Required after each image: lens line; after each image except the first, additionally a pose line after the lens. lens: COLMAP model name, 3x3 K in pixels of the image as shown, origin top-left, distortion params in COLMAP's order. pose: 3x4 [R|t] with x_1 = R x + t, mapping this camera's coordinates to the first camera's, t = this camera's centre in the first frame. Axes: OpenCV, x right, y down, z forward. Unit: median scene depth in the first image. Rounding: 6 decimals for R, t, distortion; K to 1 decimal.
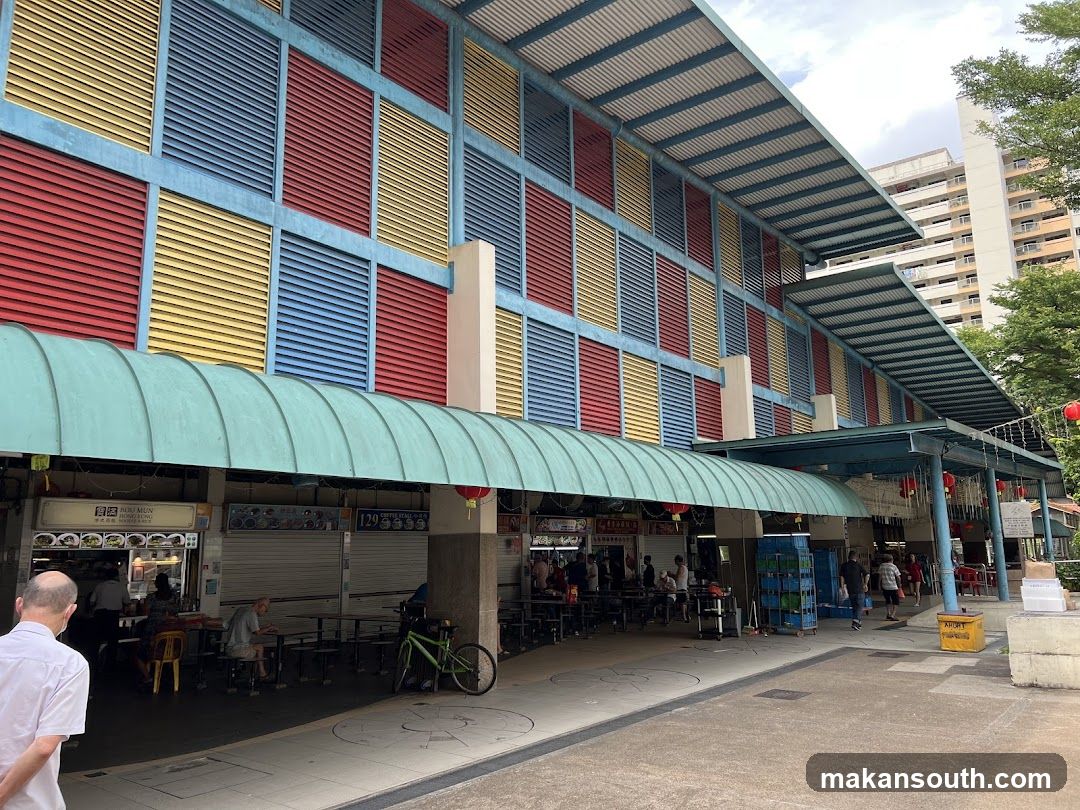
lens RADIAL K [[841.2, 0, 540.0], [0, 841.2, 405.0], [0, 0, 1]] dist [0.006485, 0.001393]
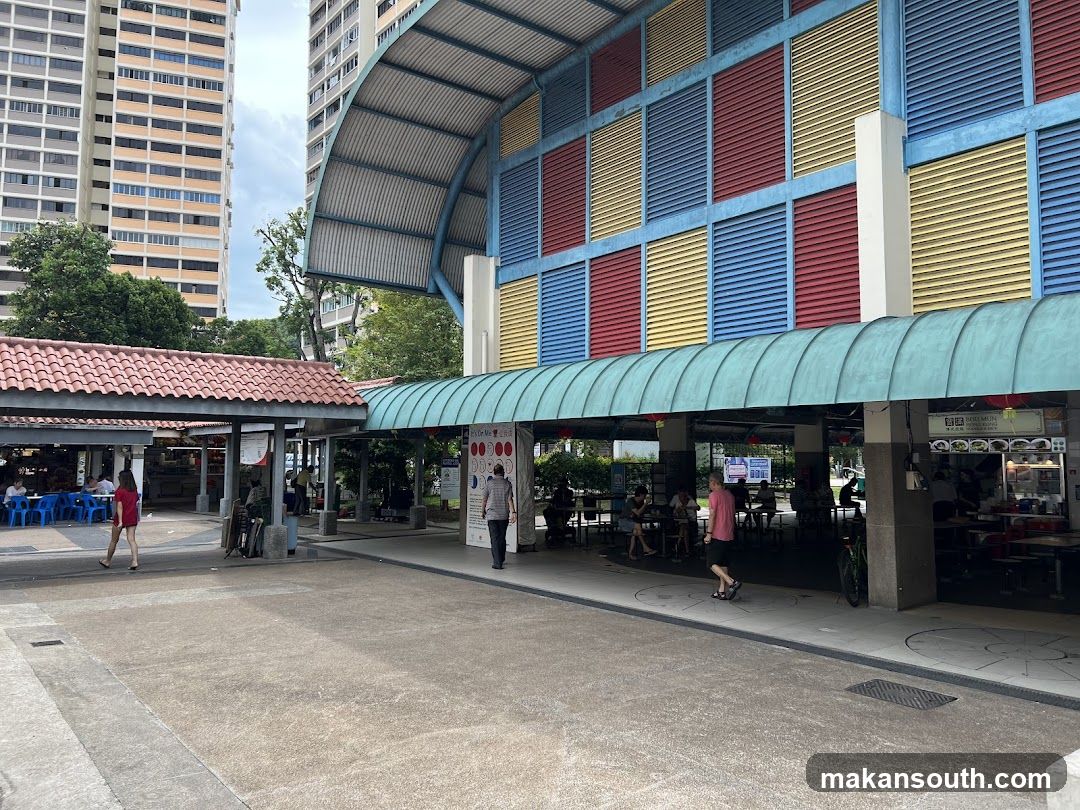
lens RADIAL K [[702.3, 0, 540.0], [0, 702.3, 405.0], [0, 0, 1]] dist [0.055542, -0.000262]
pose [[-0.196825, -0.055926, -0.978842, 0.622703], [0.173469, 0.980635, -0.090909, 0.097973], [0.964971, -0.187692, -0.183312, 0.655550]]
